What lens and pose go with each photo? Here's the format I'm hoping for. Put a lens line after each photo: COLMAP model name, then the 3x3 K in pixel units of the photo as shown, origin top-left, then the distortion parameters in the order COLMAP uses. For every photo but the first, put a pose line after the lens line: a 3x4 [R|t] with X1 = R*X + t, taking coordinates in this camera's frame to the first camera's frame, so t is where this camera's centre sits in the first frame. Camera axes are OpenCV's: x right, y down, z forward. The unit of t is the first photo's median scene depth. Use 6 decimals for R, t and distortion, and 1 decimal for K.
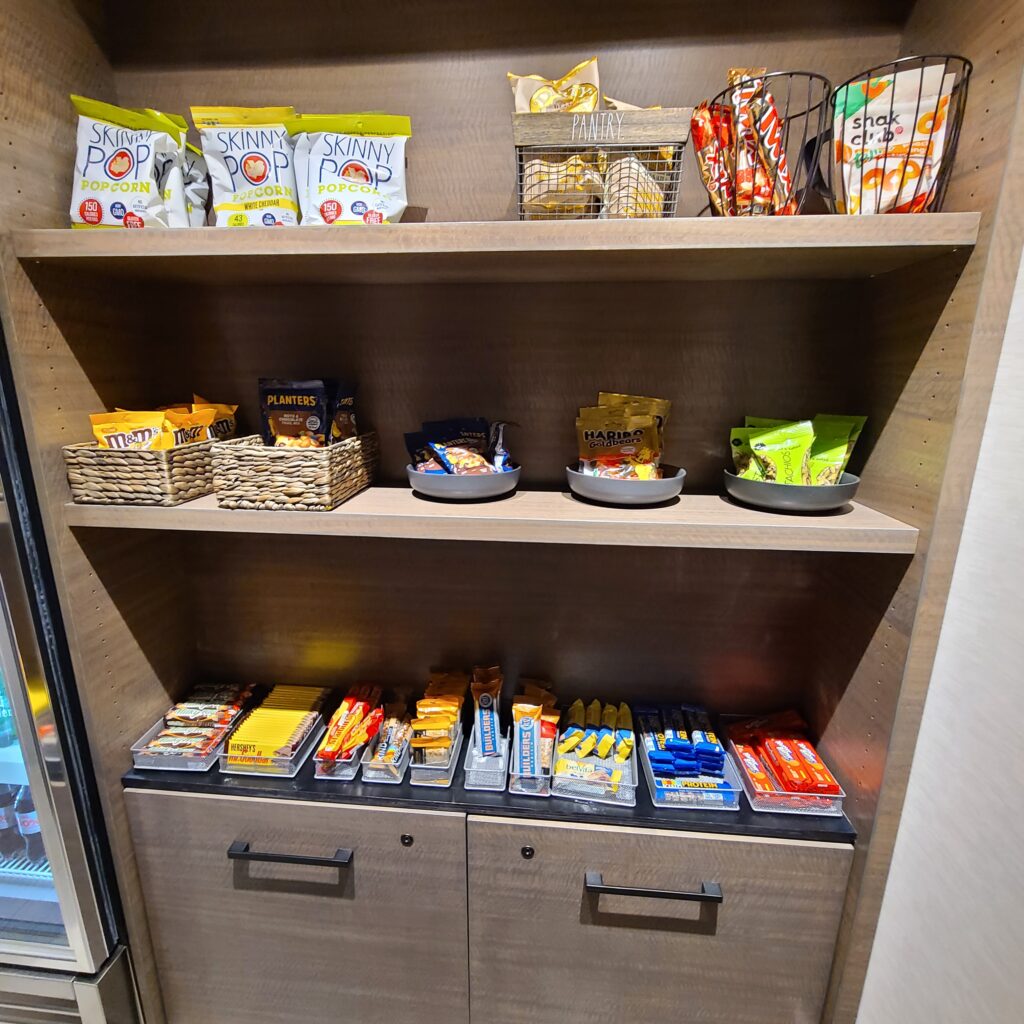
lens RADIAL K [[560.2, 0, 508.5], [0, 560.2, 516.1], [0, 0, 1]] dist [0.006761, -0.003361]
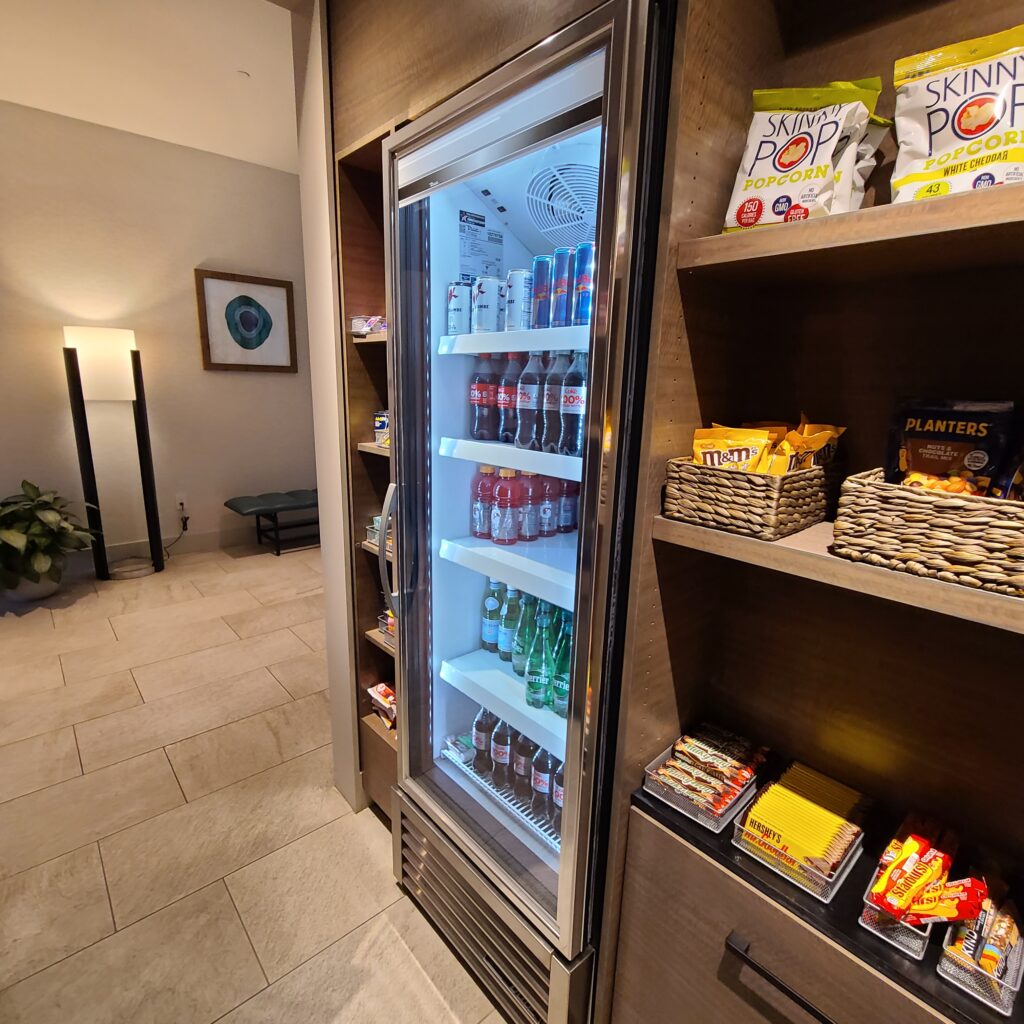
lens RADIAL K [[560.2, 0, 509.1], [0, 560.2, 515.7], [0, 0, 1]] dist [0.006761, -0.003361]
pose [[0.736118, 0.171848, -0.654674, -0.325724], [-0.188079, 0.981074, 0.046049, -0.019113], [0.650197, 0.089233, 0.754507, 0.085157]]
